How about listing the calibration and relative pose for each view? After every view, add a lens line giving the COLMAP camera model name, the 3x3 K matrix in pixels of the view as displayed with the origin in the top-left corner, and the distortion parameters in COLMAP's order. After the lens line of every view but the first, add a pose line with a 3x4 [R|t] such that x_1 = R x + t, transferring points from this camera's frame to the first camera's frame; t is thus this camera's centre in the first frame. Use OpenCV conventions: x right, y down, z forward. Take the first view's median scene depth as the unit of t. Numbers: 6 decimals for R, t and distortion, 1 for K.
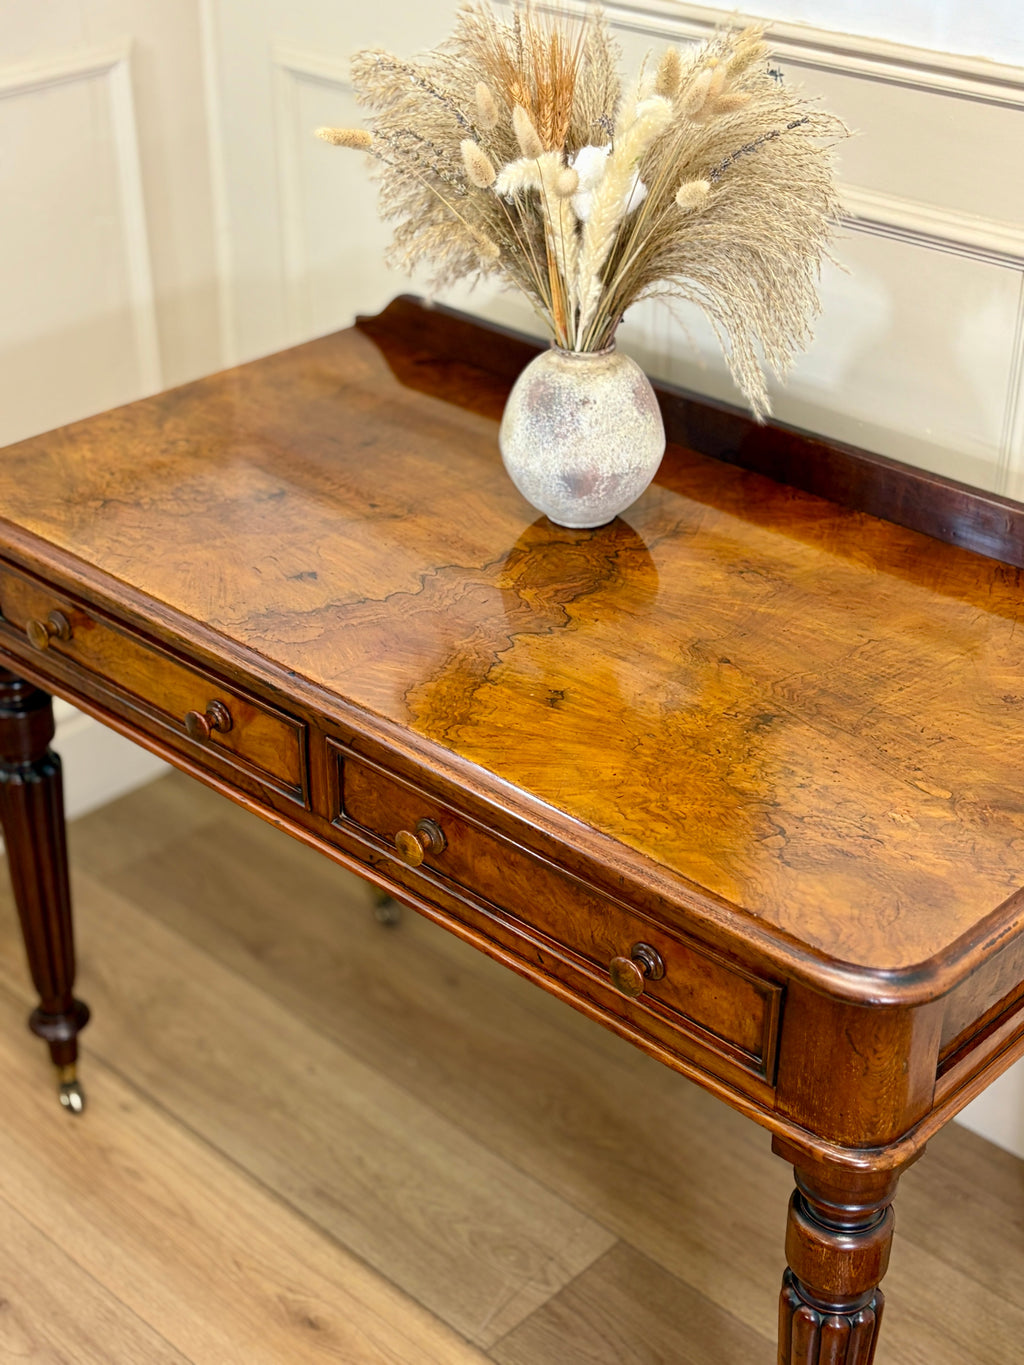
lens RADIAL K [[2012.8, 0, 512.0], [0, 2012.8, 682.5], [0, 0, 1]] dist [0.233009, -0.864770]
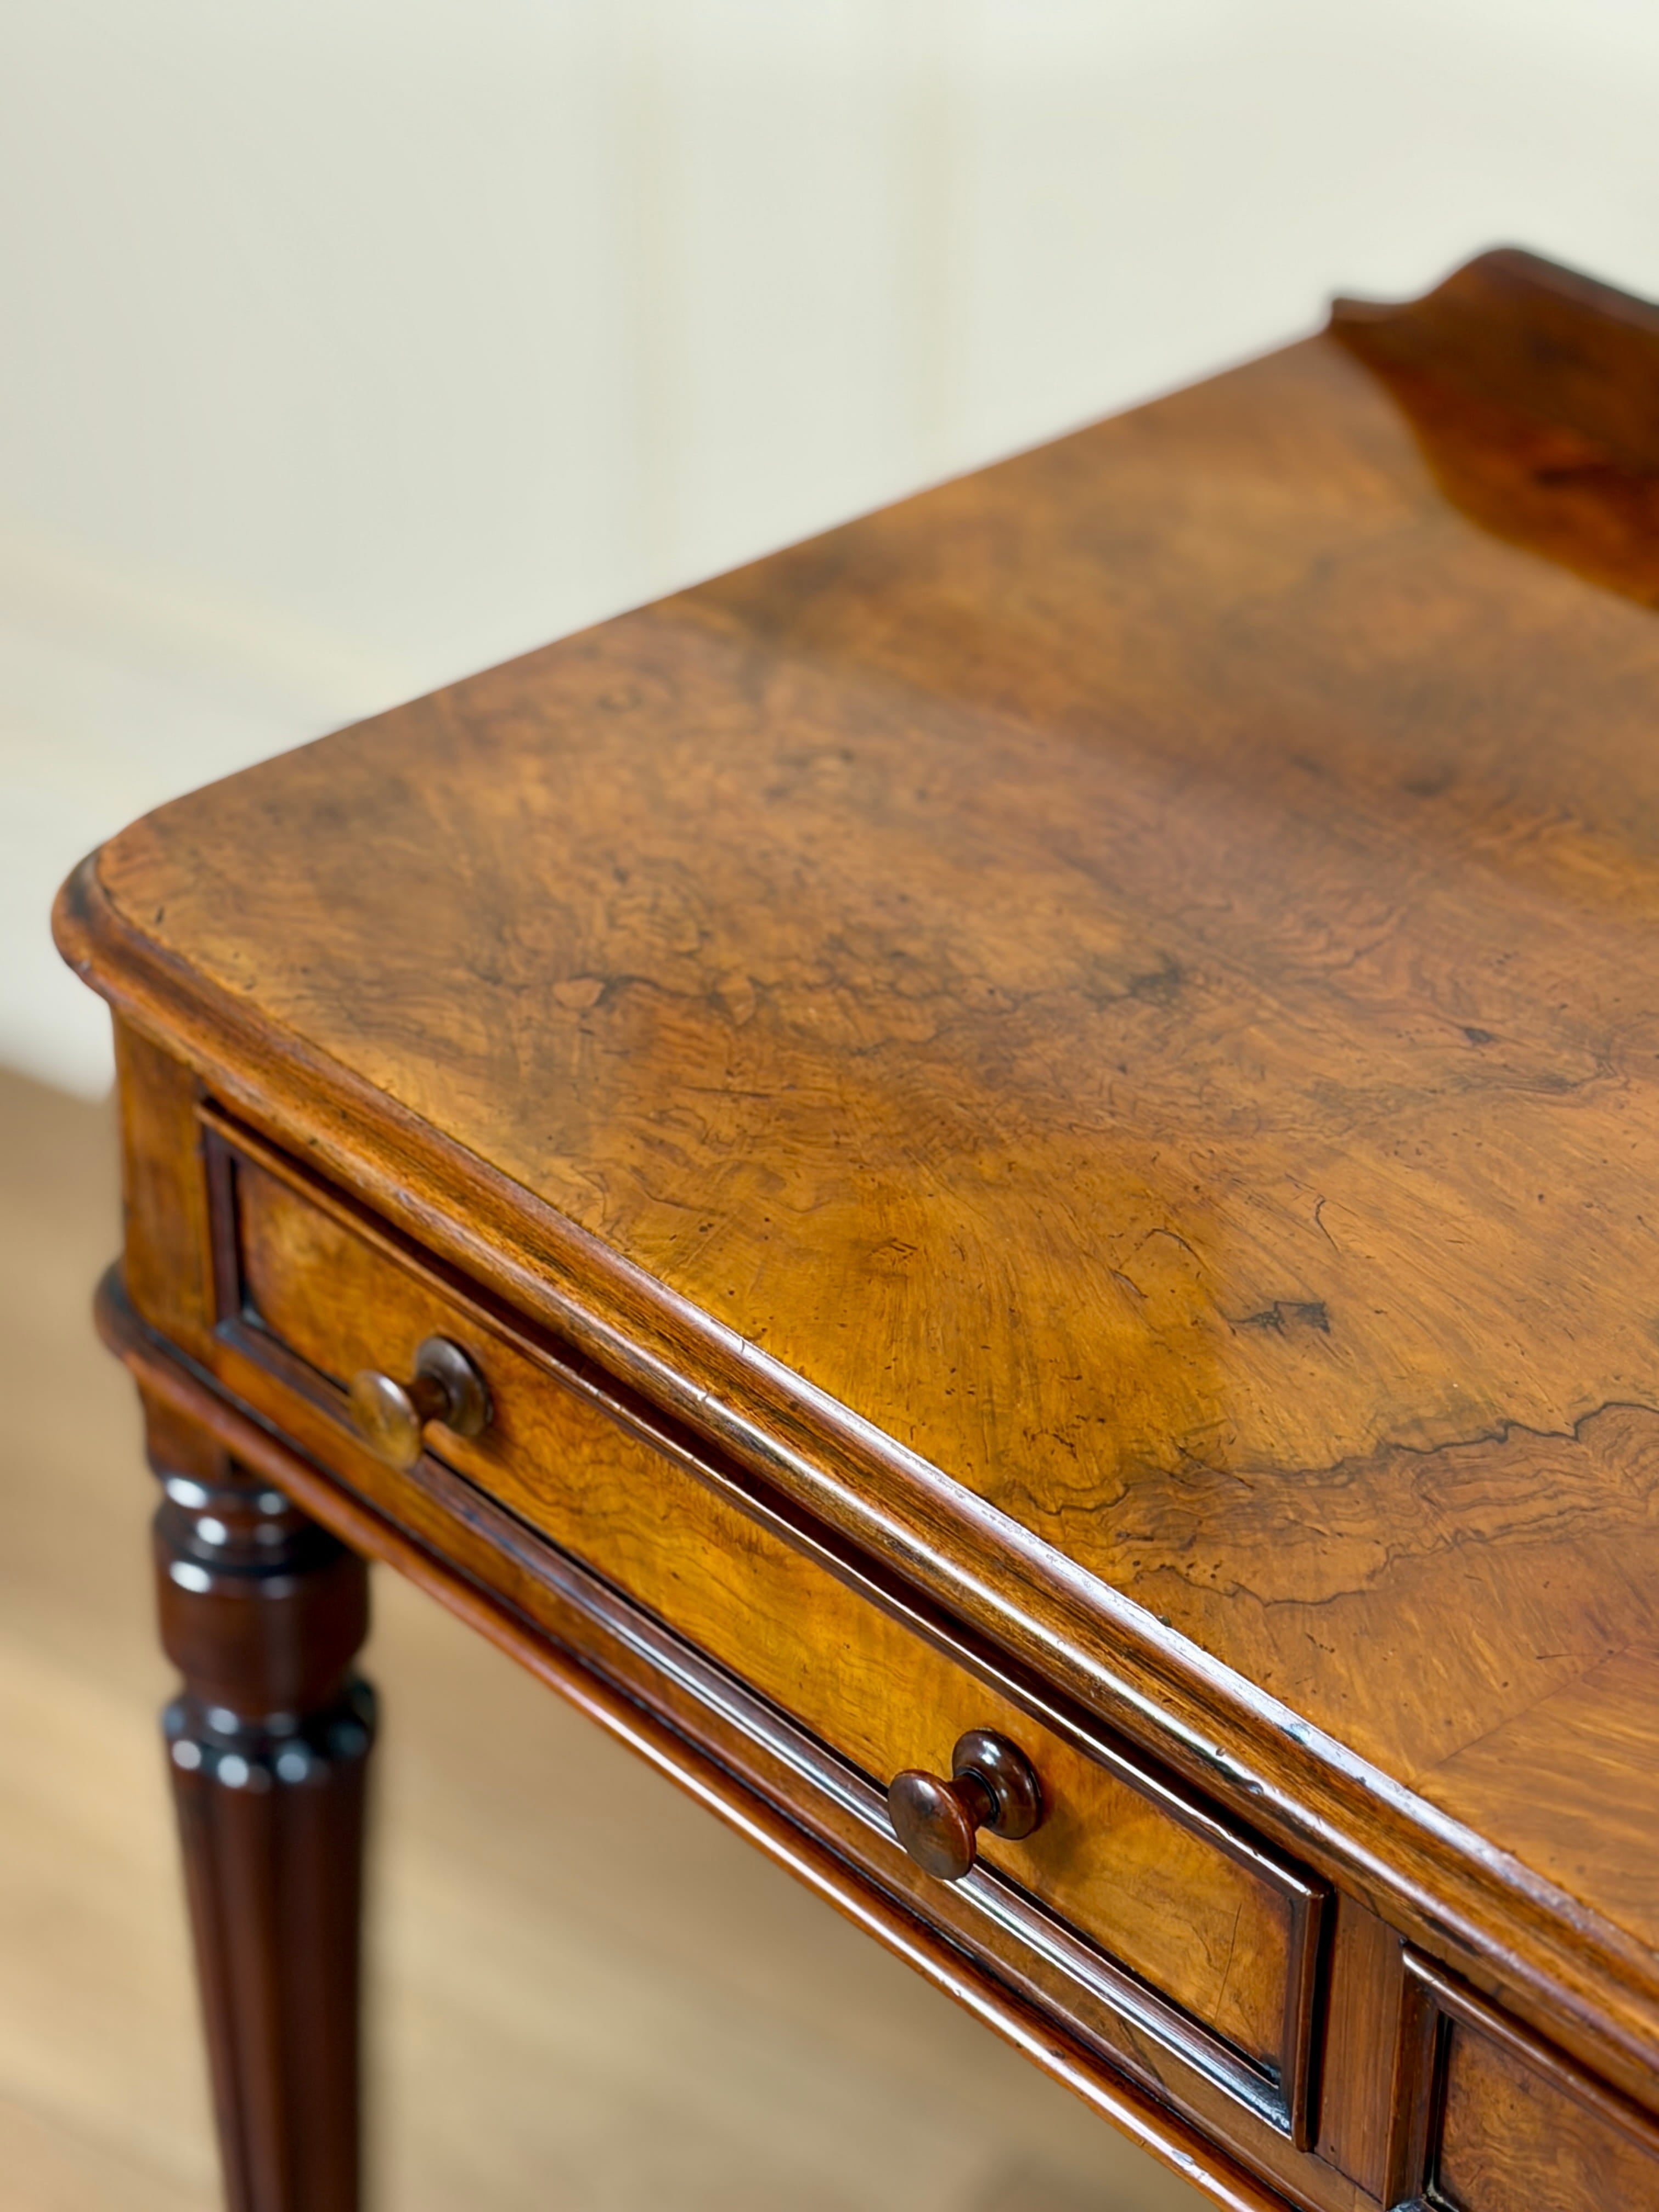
lens RADIAL K [[5291.2, 0, 829.5], [0, 5291.2, 1106.0], [0, 0, 1]] dist [0.256072, -0.715755]
pose [[0.996413, 0.047839, -0.069805, -0.124915], [-0.044391, 0.997755, 0.050137, -0.128673], [0.072046, -0.046859, 0.996300, 0.223396]]
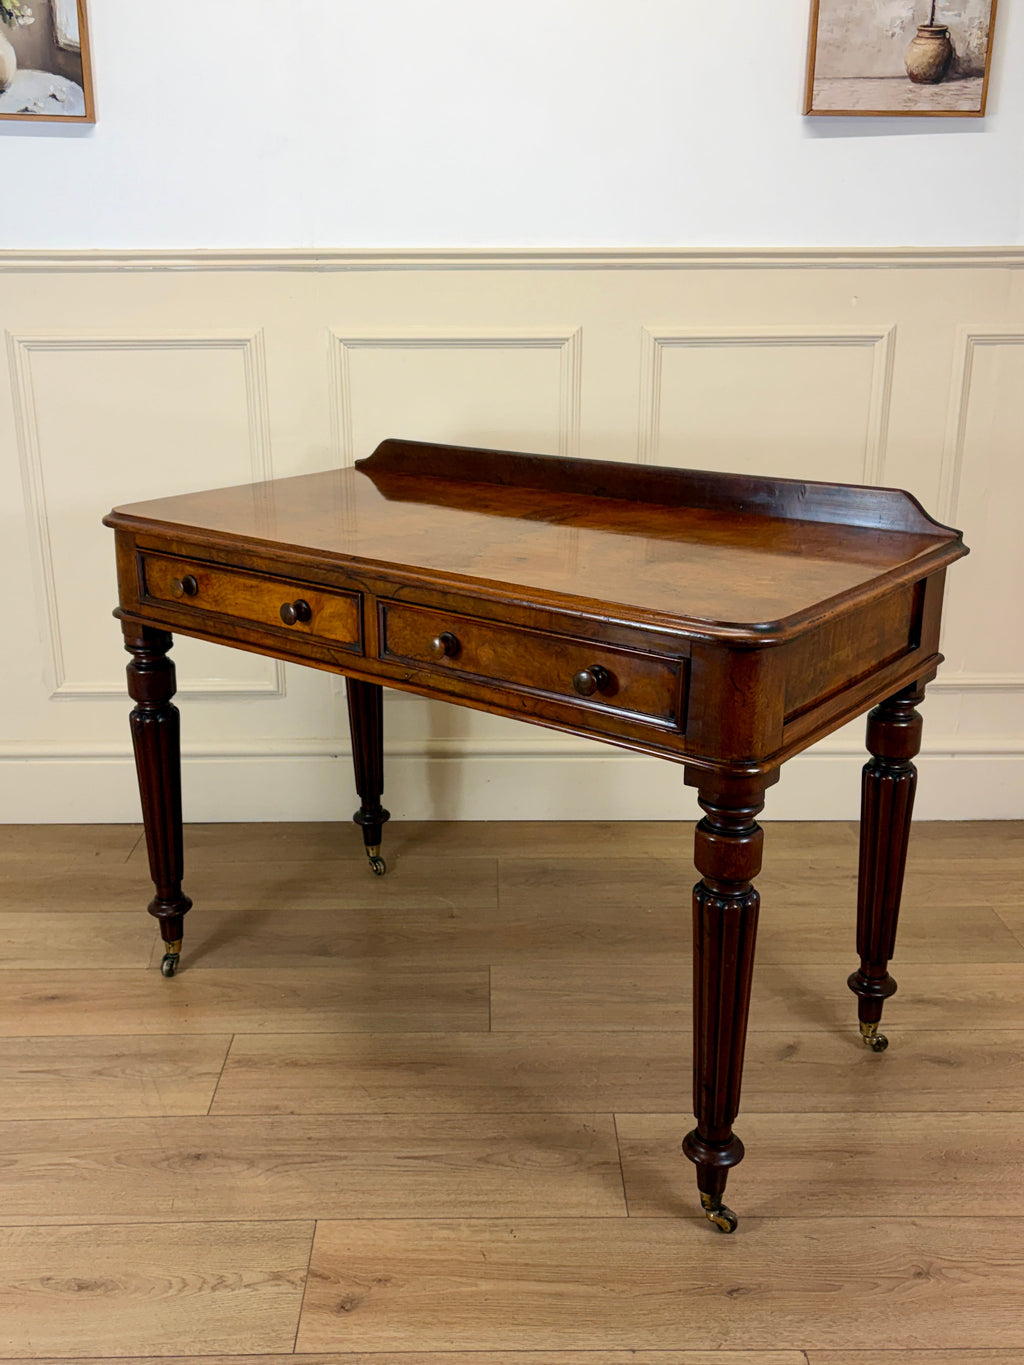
lens RADIAL K [[1297.0, 0, 512.0], [0, 1297.0, 682.5], [0, 0, 1]] dist [0.204623, -0.829602]
pose [[0.994266, -0.032927, 0.101742, -0.090986], [0.055146, 0.973026, -0.224008, 0.322349], [-0.091622, 0.228334, 0.969262, 0.014541]]
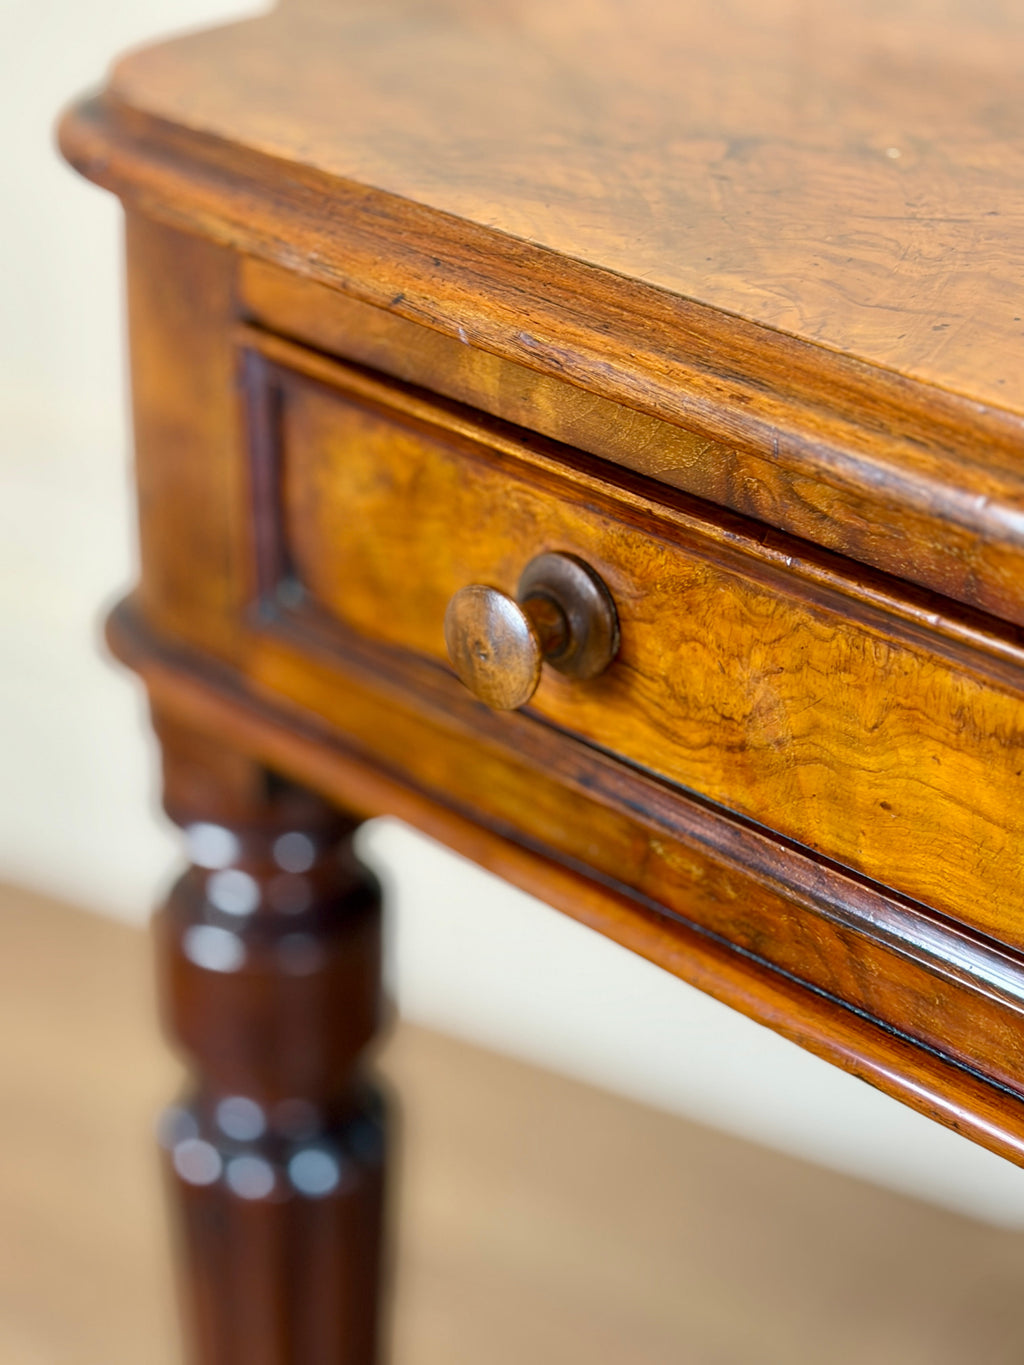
lens RADIAL K [[3227.0, 0, 512.0], [0, 3227.0, 682.5], [0, 0, 1]] dist [0.326867, -1.961273]
pose [[0.998997, 0.019778, -0.040177, -0.240505], [-0.022065, 0.998112, -0.057314, 0.004131], [0.038968, 0.058143, 0.997547, 0.674642]]
